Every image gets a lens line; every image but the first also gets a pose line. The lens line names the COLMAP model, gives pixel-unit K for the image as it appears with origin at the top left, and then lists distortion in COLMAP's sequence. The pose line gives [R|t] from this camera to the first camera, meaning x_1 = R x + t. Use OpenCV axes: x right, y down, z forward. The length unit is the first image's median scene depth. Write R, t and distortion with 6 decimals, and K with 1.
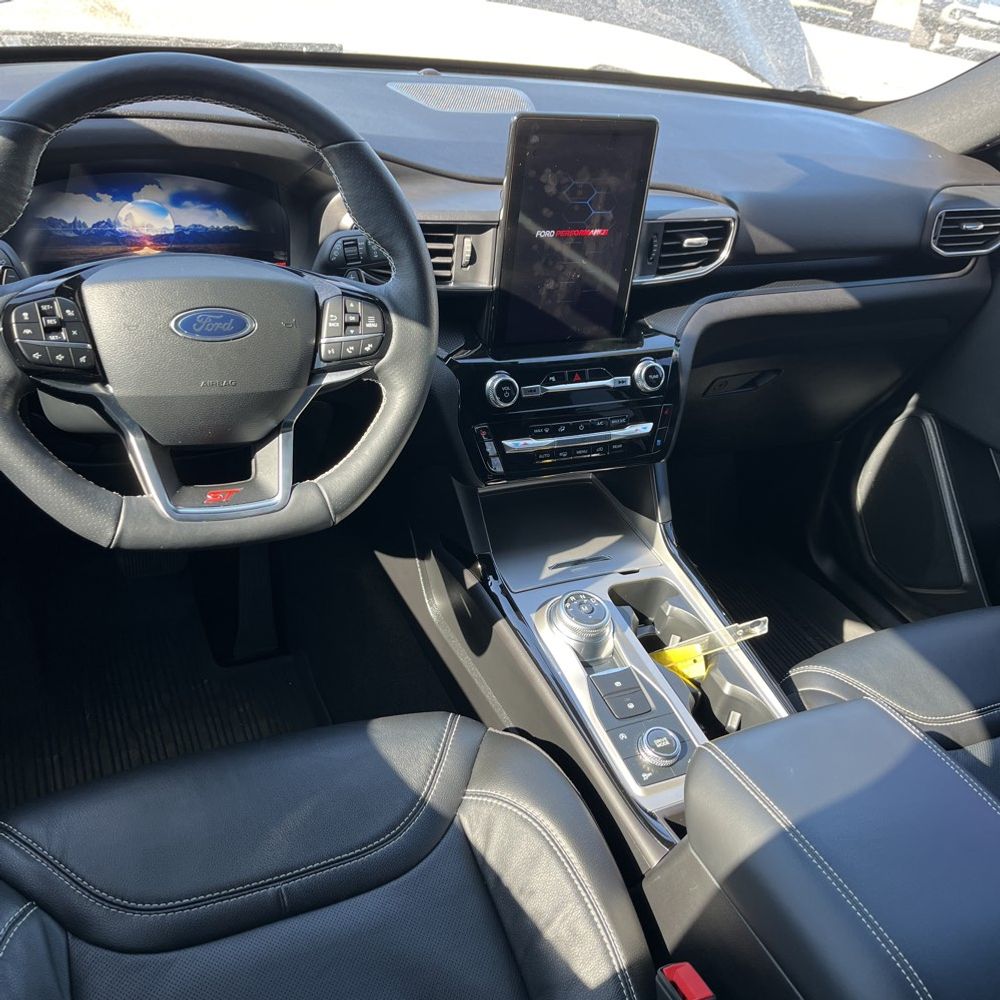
lens RADIAL K [[1015.4, 0, 500.0], [0, 1015.4, 500.0], [0, 0, 1]] dist [0.031434, -0.004155]
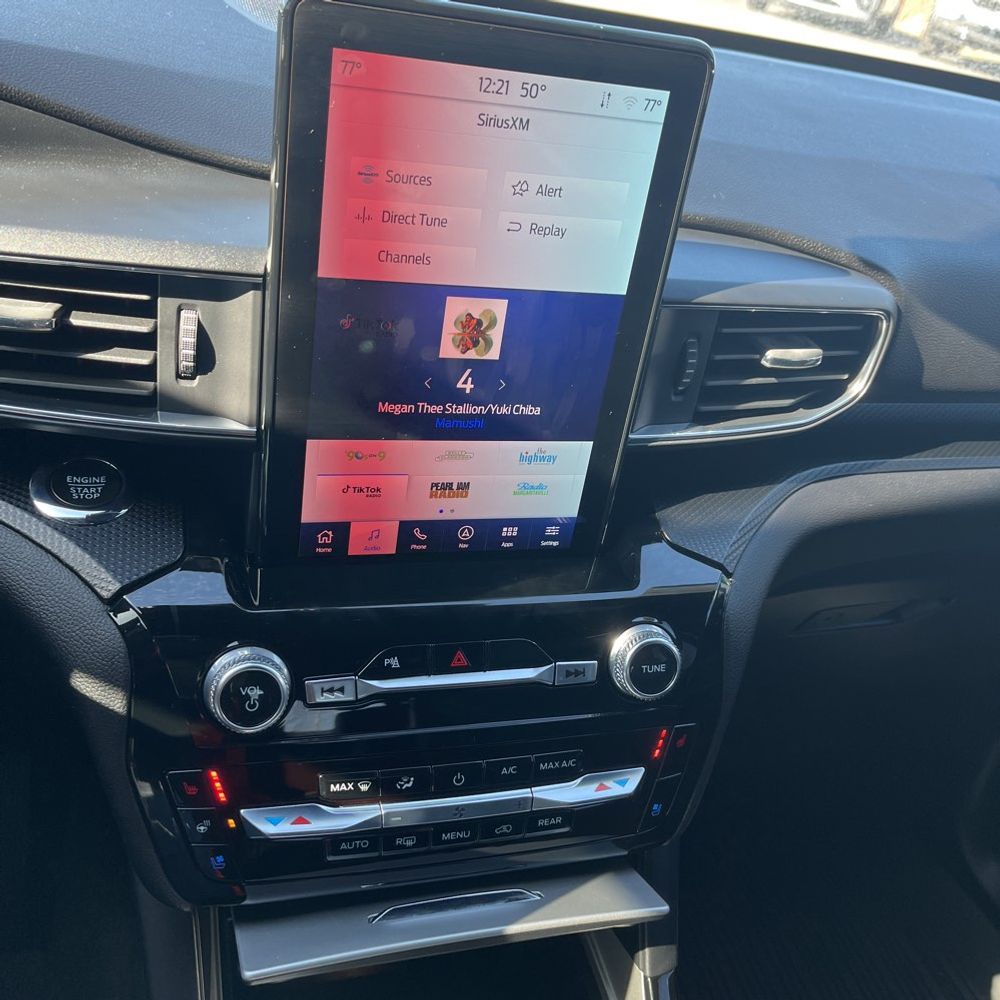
lens RADIAL K [[1015.4, 0, 500.0], [0, 1015.4, 500.0], [0, 0, 1]] dist [0.031434, -0.004155]
pose [[0.986926, 0.109665, -0.118114, 0.129008], [-0.114245, 0.992914, -0.032709, -0.167024], [0.113690, 0.045775, 0.992461, 0.564817]]
